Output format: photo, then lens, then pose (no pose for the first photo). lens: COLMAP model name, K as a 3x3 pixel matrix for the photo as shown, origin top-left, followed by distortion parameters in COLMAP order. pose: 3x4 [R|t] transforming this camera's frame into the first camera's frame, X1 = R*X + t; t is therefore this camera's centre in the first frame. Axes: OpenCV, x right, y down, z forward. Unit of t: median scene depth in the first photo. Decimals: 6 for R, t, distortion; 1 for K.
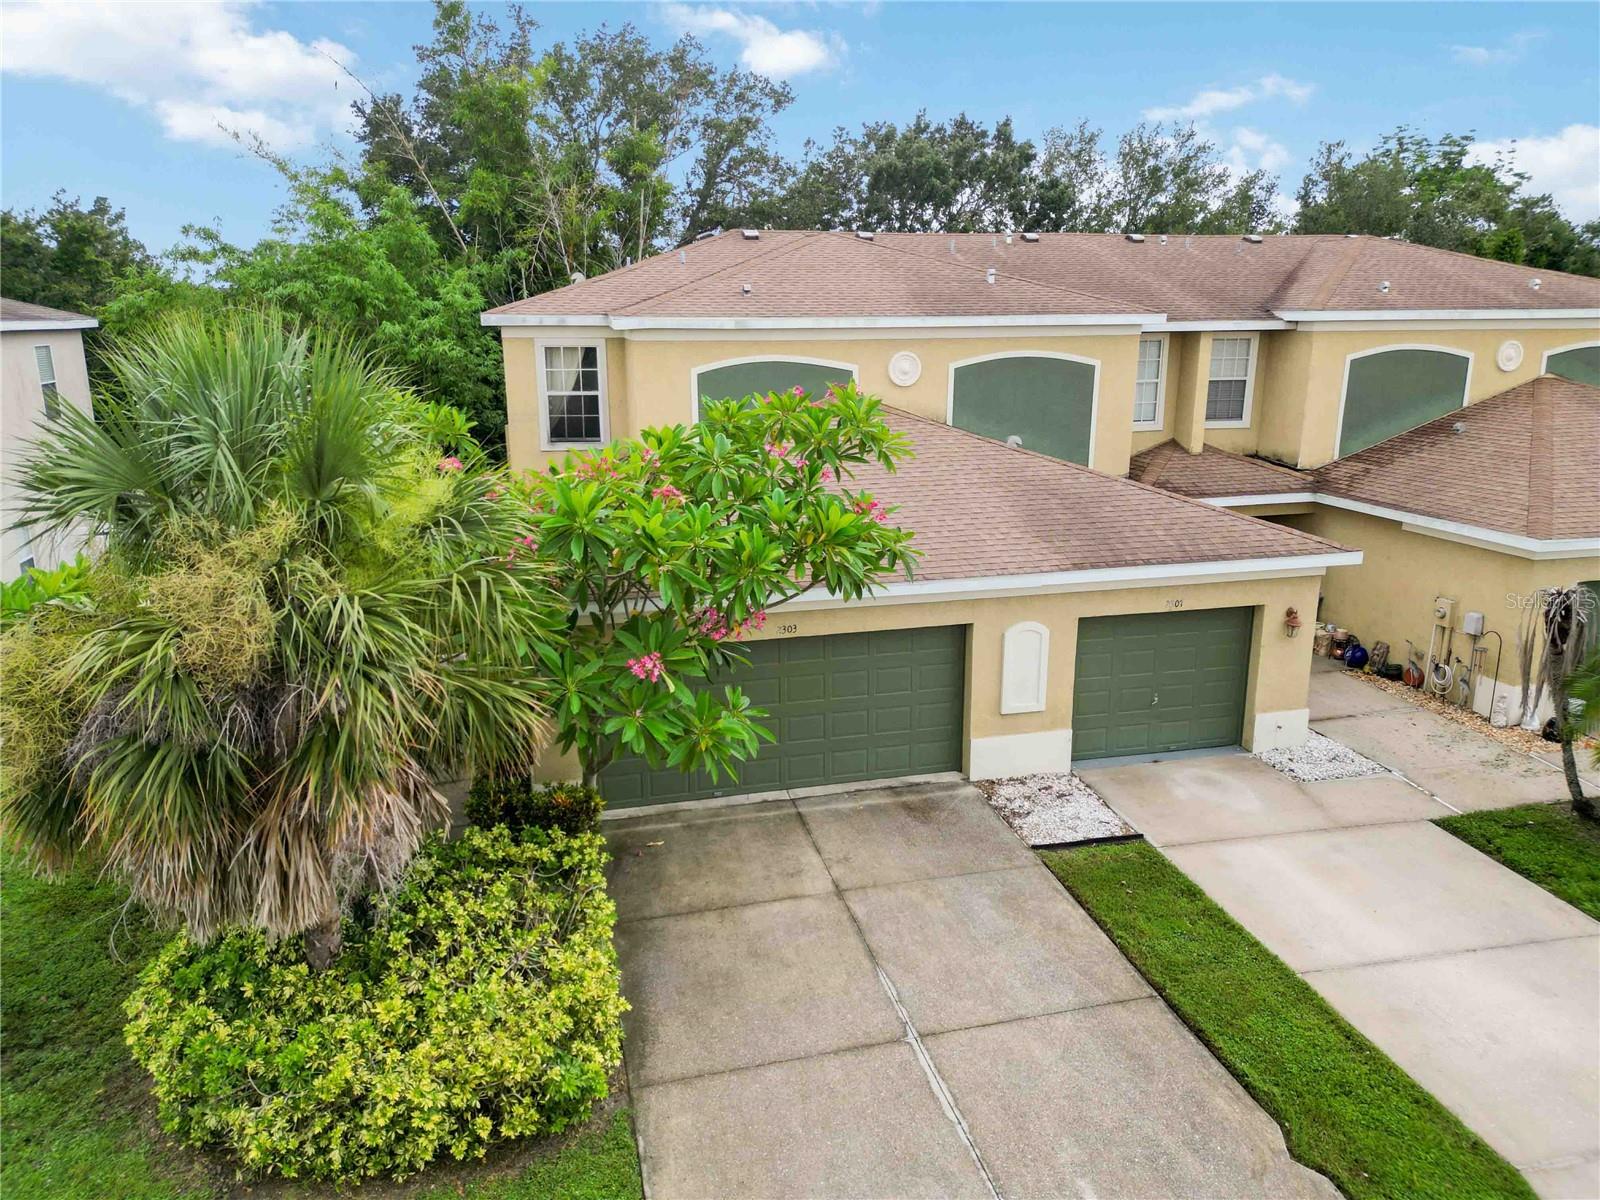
lens RADIAL K [[1175.2, 0, 800.0], [0, 1175.2, 600.0], [0, 0, 1]] dist [0.012247, 0.001880]
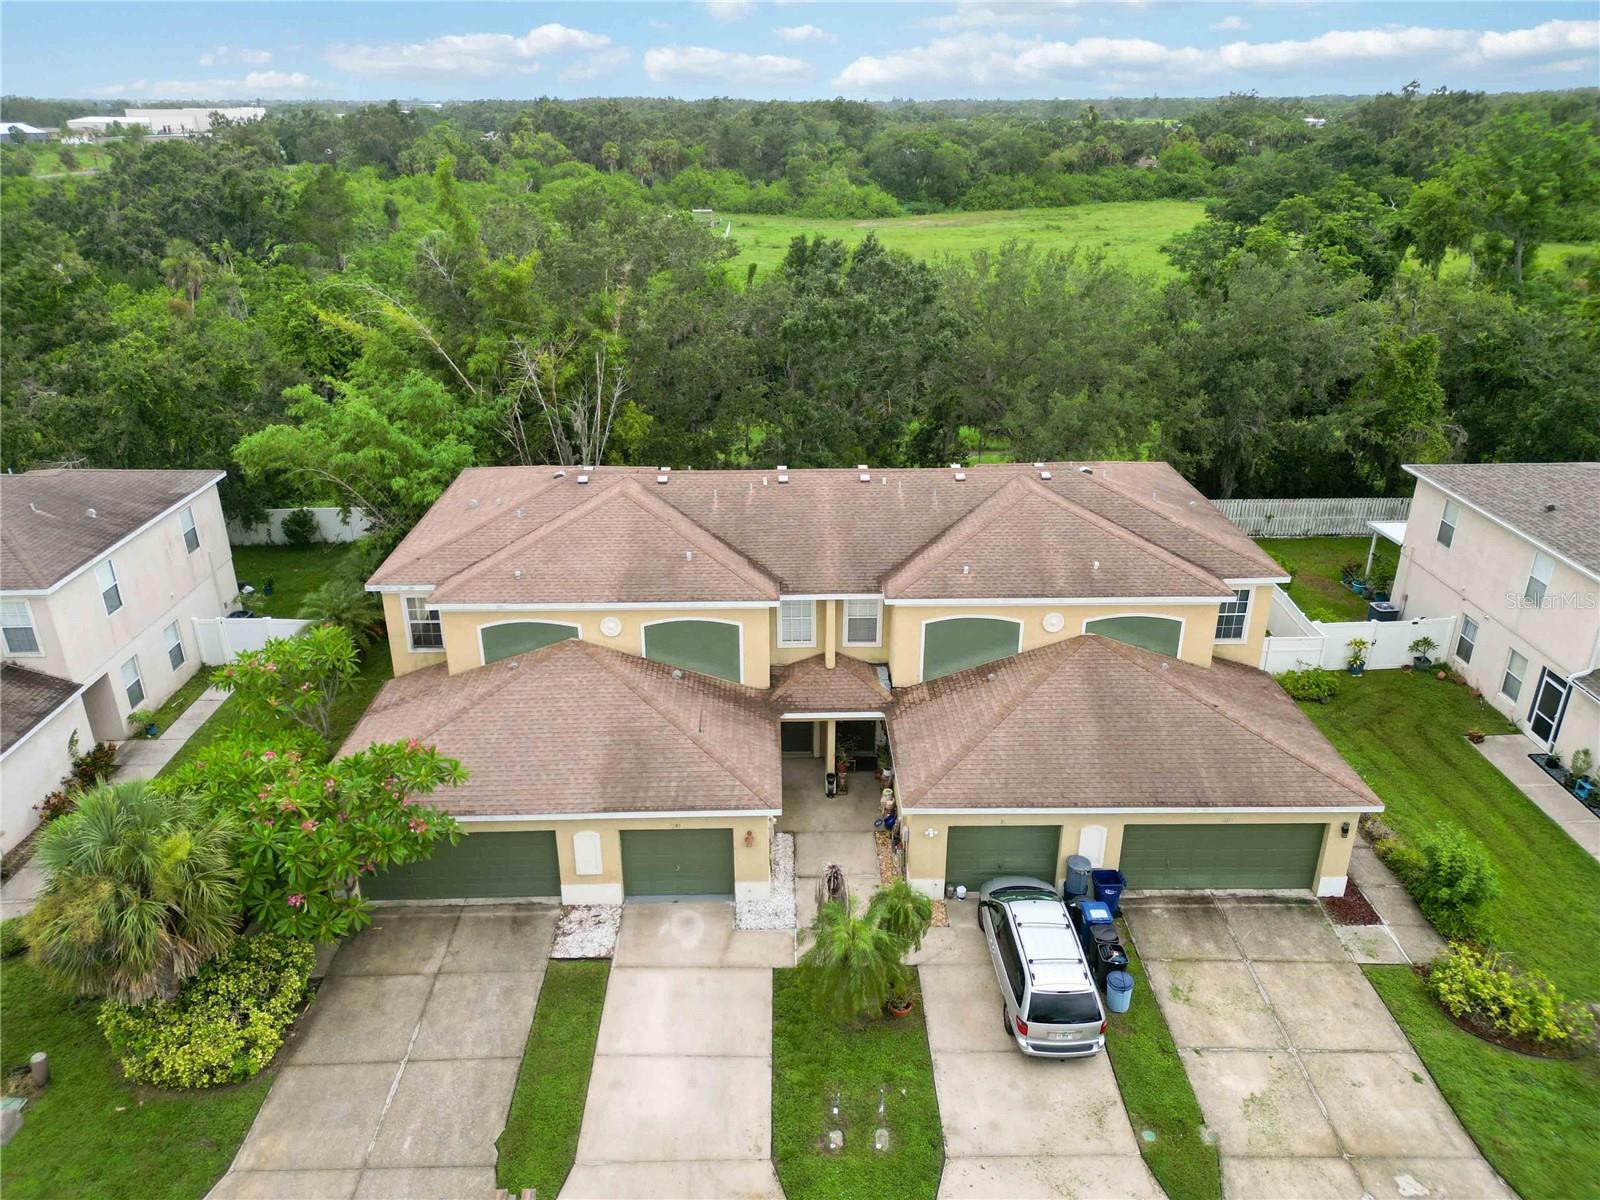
lens RADIAL K [[1135.5, 0, 800.0], [0, 1135.5, 600.0], [0, 0, 1]] dist [-0.002163, -0.035877]
pose [[0.979438, 0.088130, -0.181480, 0.827457], [-0.062121, 0.987578, 0.144325, -0.628398], [0.191945, -0.130084, 0.972746, -0.634927]]
